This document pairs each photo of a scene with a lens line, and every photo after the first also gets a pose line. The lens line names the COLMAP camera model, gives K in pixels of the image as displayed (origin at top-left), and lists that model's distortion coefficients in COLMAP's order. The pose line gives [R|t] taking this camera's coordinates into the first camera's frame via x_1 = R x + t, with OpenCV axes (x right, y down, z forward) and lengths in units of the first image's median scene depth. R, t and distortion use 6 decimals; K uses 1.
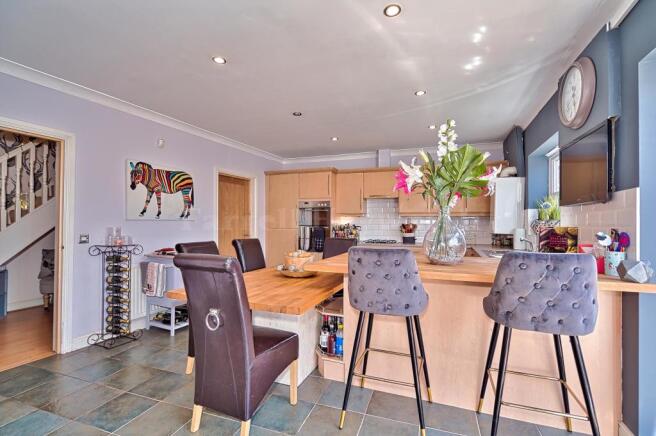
lens RADIAL K [[302.1, 0, 331.2], [0, 302.1, 219.4], [0, 0, 1]] dist [-0.001405, -0.001583]
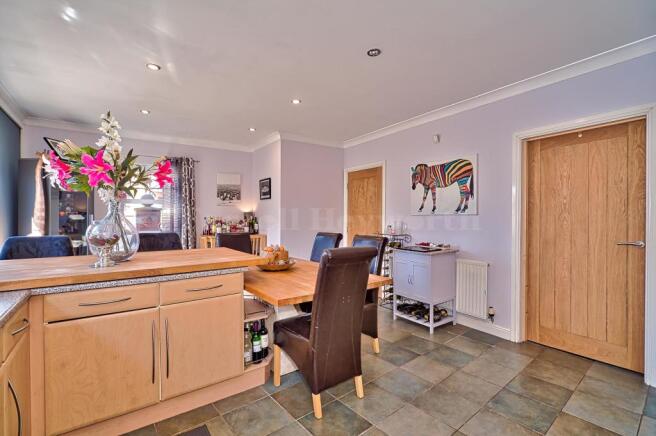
lens RADIAL K [[302.1, 0, 327.9], [0, 302.1, 218.3], [0, 0, 1]] dist [-0.001405, -0.001583]
pose [[-0.533405, 0.001797, -0.845858, 0.485623], [0.008669, 0.999957, -0.003343, 0.013632], [0.845816, -0.009116, -0.533397, 1.229735]]
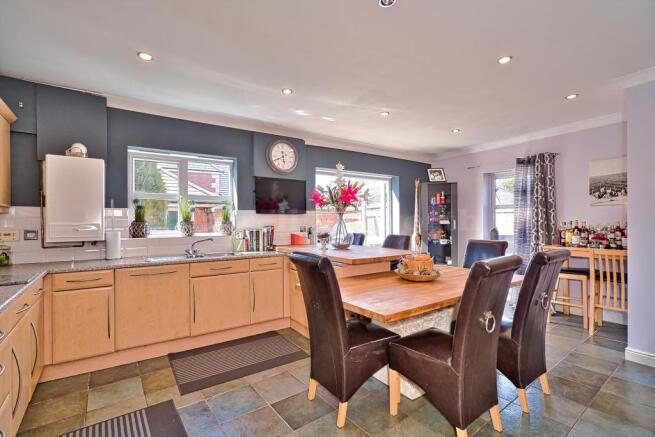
lens RADIAL K [[301.6, 0, 329.3], [0, 301.6, 220.3], [0, 0, 1]] dist [-0.001405, -0.001583]
pose [[-0.822467, 0.004584, 0.568794, -0.303723], [-0.003687, 0.999904, -0.013389, 0.010214], [-0.568801, -0.013109, -0.822371, 1.405911]]
